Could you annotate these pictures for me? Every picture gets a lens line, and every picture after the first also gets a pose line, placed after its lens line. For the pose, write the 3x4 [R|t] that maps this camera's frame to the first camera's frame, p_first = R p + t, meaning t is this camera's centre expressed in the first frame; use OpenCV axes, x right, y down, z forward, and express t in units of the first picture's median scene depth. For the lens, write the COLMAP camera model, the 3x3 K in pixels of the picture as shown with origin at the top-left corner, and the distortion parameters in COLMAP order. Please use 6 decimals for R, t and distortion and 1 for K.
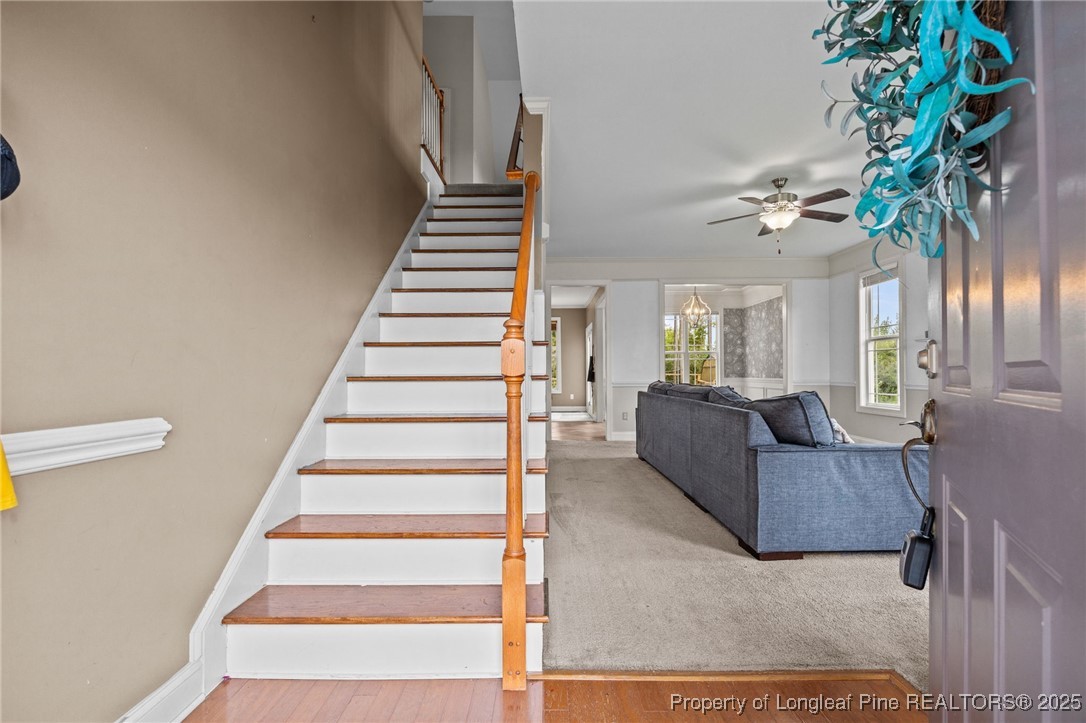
lens RADIAL K [[486.7, 0, 545.2], [0, 486.7, 369.0], [0, 0, 1]] dist [-0.000914, -0.000050]
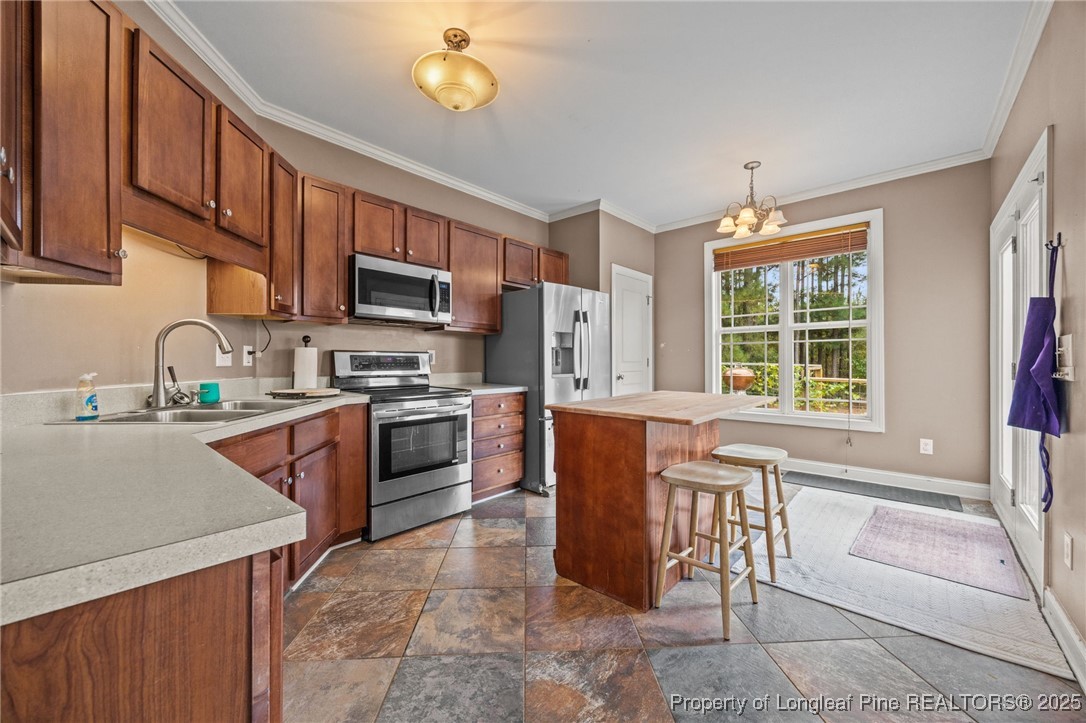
lens RADIAL K [[414.6, 0, 546.8], [0, 414.6, 361.0], [0, 0, 1]] dist [-0.001599, -0.000110]
pose [[0.746048, 0.005034, -0.665873, 0.060677], [0.000771, 0.999964, 0.008424, -0.003410], [0.665892, -0.006799, 0.746017, 0.770580]]
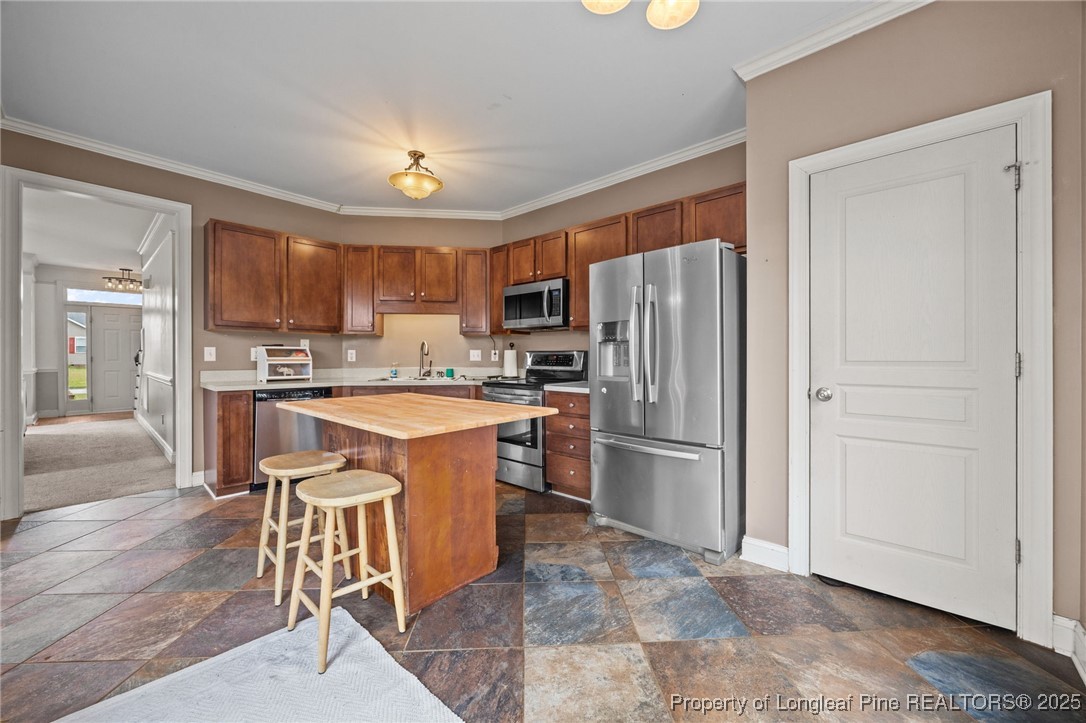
lens RADIAL K [[414.6, 0, 546.8], [0, 414.6, 361.0], [0, 0, 1]] dist [-0.001599, -0.000110]
pose [[-0.665555, 0.011570, -0.746259, 0.065524], [0.007228, 0.999933, 0.009057, -0.002320], [0.746314, 0.000634, -0.665594, 1.182578]]
